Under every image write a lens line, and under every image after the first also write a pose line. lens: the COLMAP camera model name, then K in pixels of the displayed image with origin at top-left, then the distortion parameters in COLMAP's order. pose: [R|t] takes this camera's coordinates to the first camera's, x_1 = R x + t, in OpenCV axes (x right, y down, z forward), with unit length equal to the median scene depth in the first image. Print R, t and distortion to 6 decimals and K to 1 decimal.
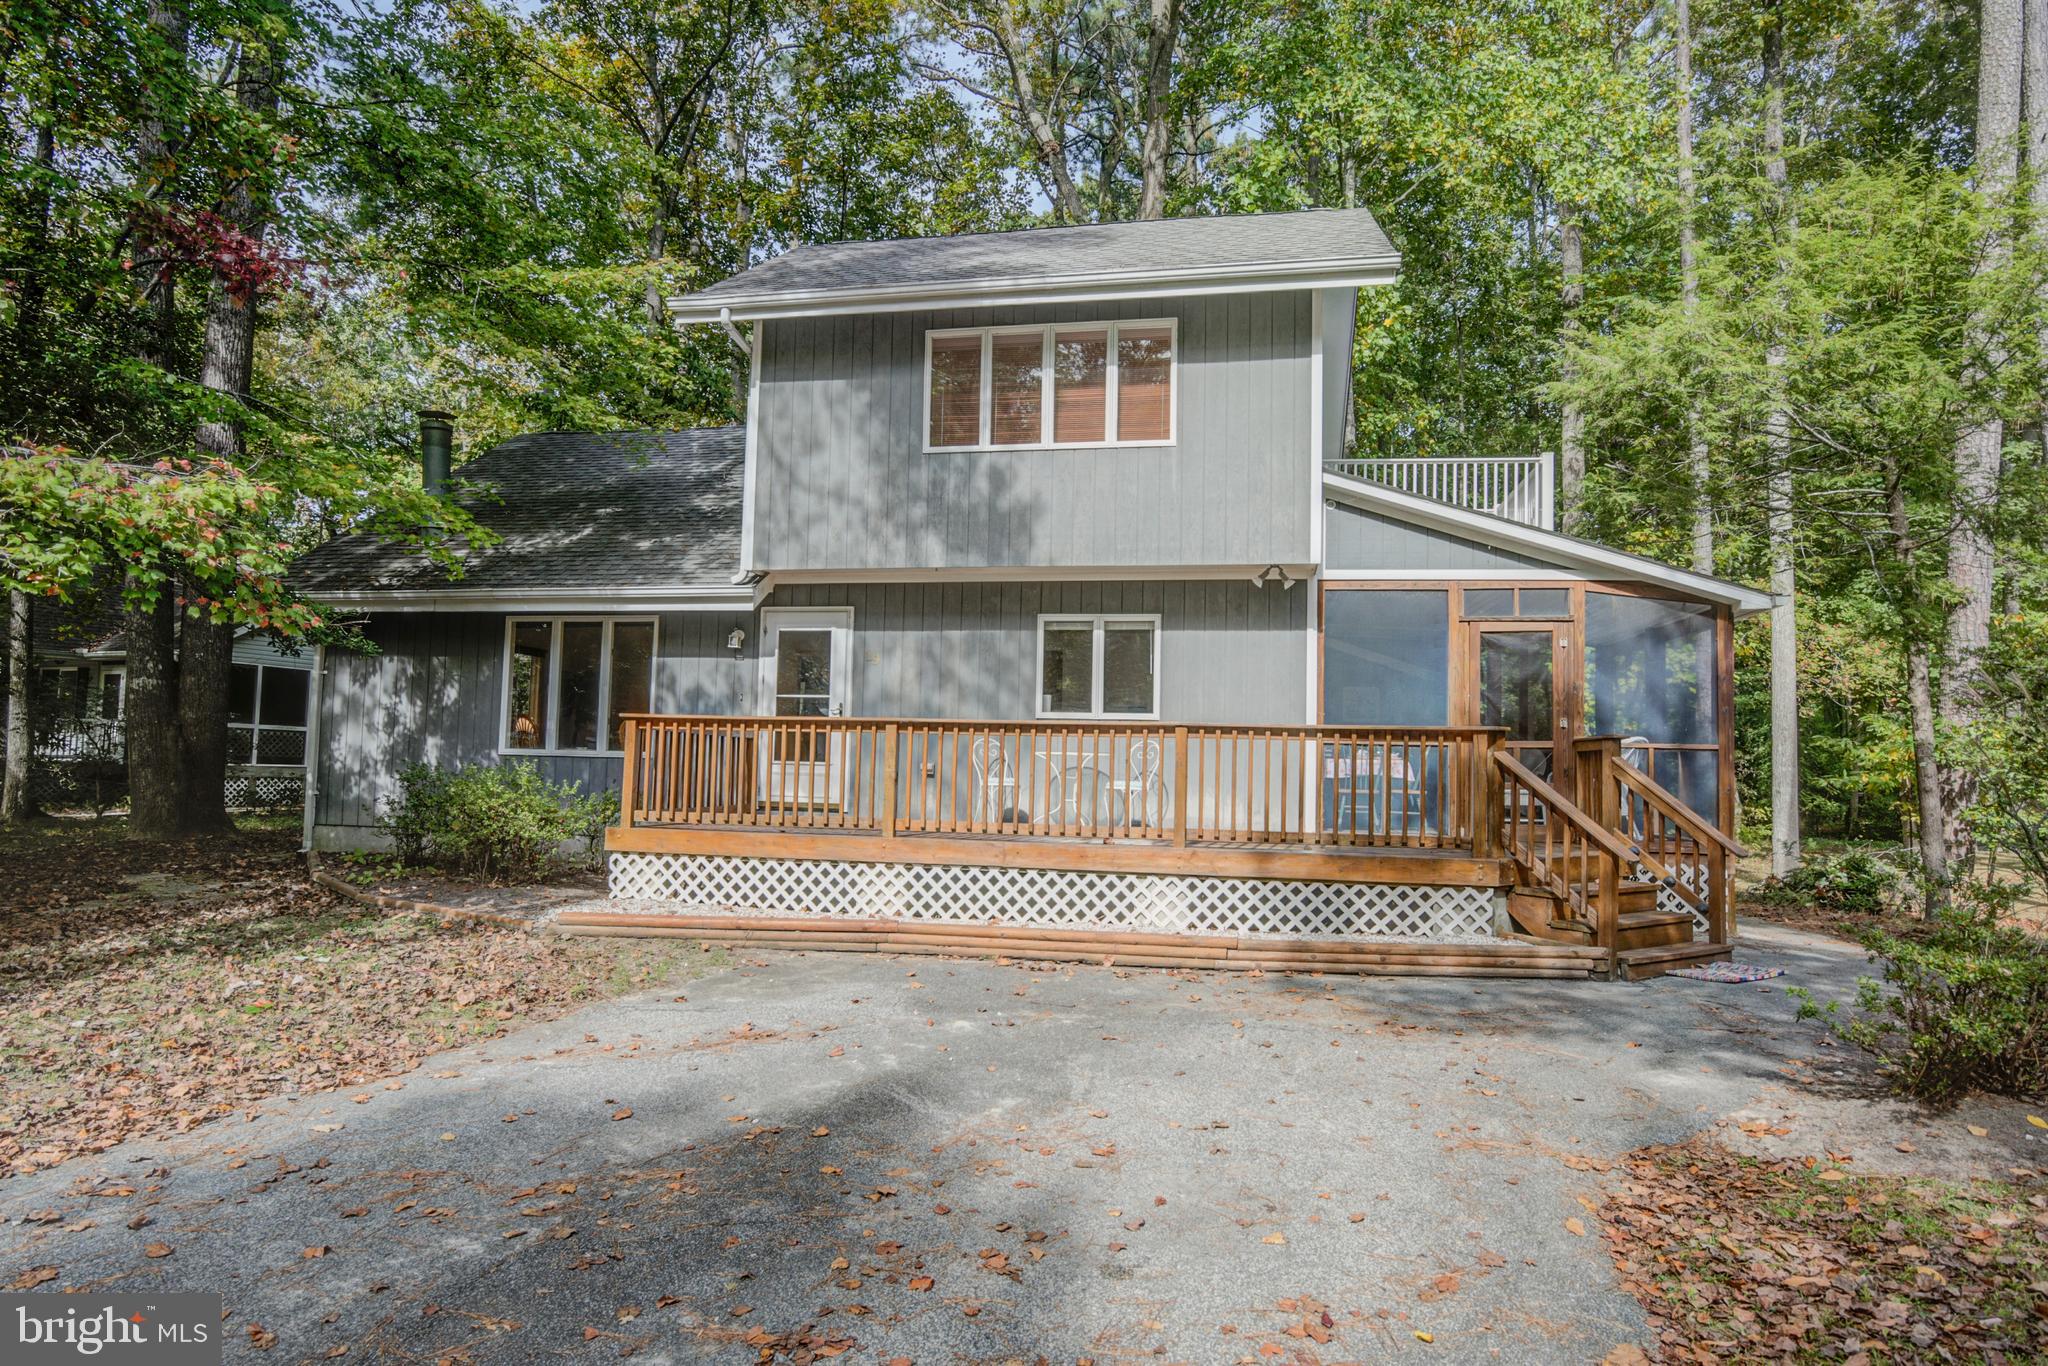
lens RADIAL K [[1157.1, 0, 1035.9], [0, 1157.1, 681.4], [0, 0, 1]] dist [-0.014941, 0.000679]
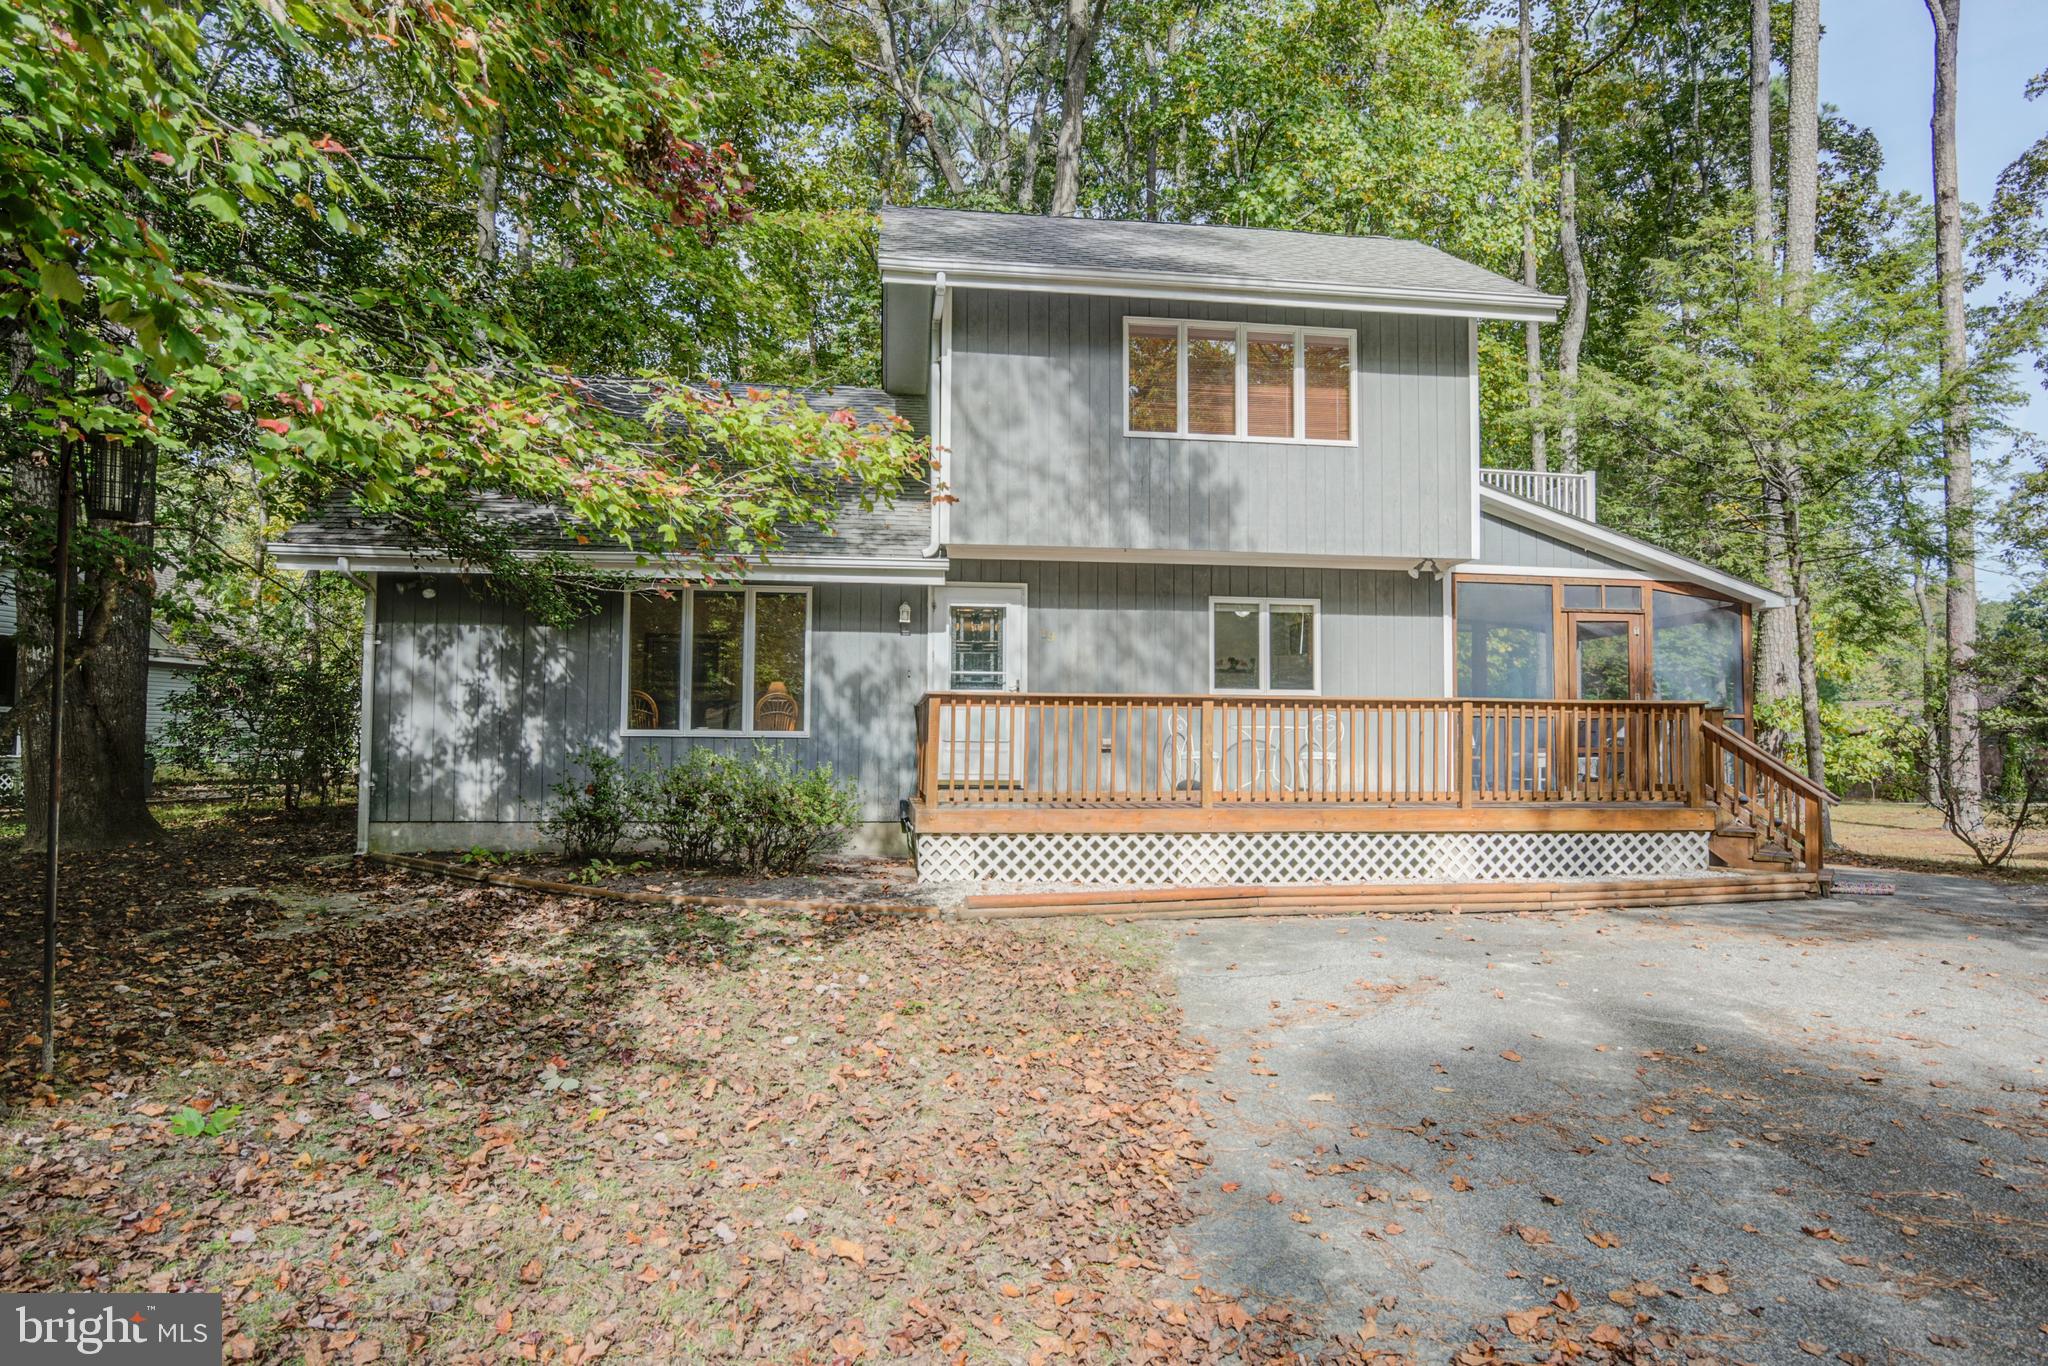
lens RADIAL K [[1157.1, 0, 1035.9], [0, 1157.1, 681.4], [0, 0, 1]] dist [-0.014941, 0.000679]
pose [[0.948347, 0.001478, 0.317231, -0.505595], [-0.008133, 0.999774, 0.019656, 0.000240], [-0.317131, -0.021221, 0.948144, 0.048847]]
